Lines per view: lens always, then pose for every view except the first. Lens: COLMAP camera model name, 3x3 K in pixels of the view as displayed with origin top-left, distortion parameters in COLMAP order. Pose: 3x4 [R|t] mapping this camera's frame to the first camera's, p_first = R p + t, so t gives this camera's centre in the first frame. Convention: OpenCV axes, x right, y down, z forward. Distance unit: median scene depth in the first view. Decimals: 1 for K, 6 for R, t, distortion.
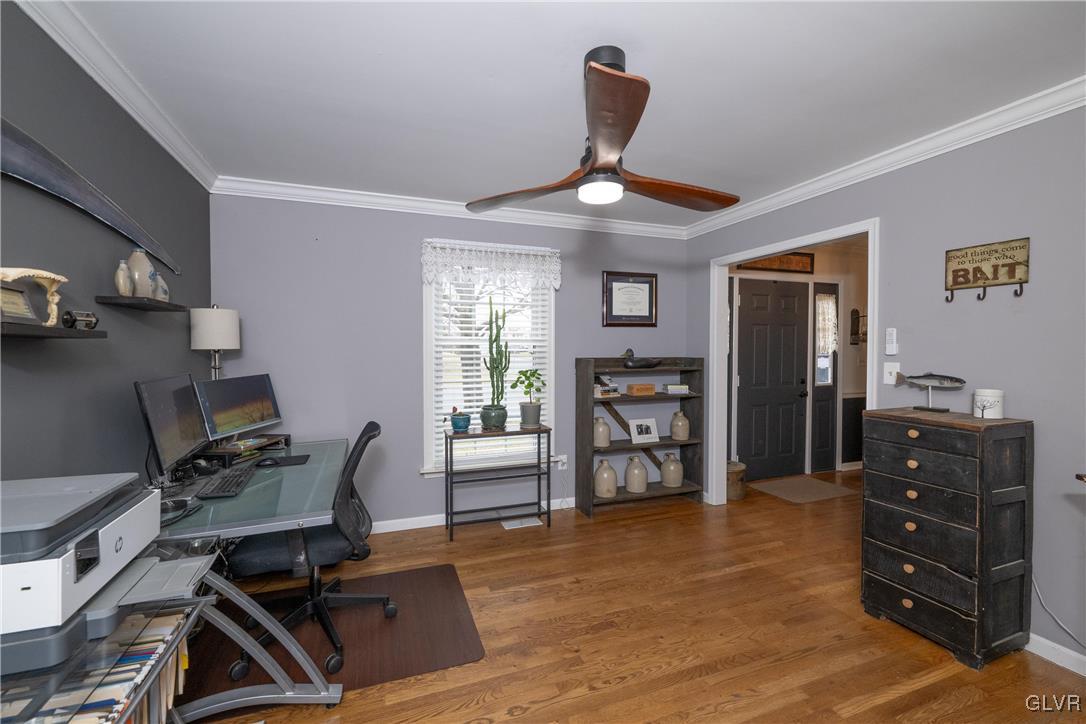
lens RADIAL K [[466.0, 0, 543.0], [0, 466.0, 362.0], [0, 0, 1]] dist [0.000138, -0.000034]
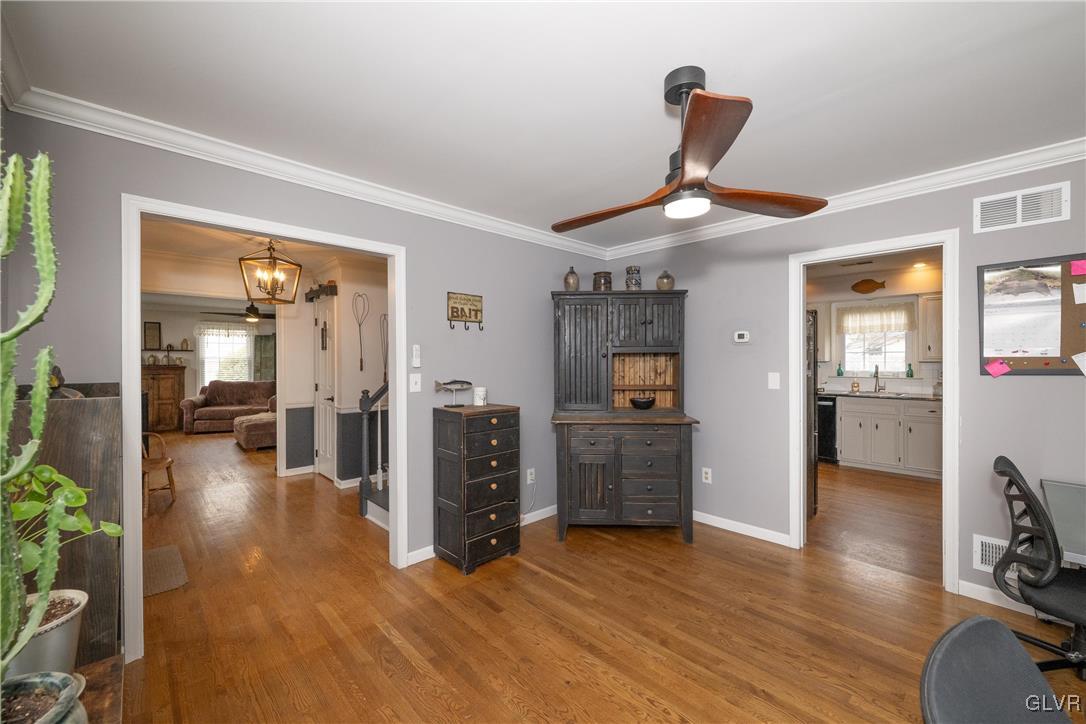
lens RADIAL K [[430.5, 0, 570.5], [0, 430.5, 362.5], [0, 0, 1]] dist [-0.000573, -0.000039]
pose [[-0.424200, -0.003670, 0.905561, -0.487130], [0.027477, 0.999479, 0.016922, -0.040778], [-0.905152, 0.032060, -0.423878, 1.294570]]
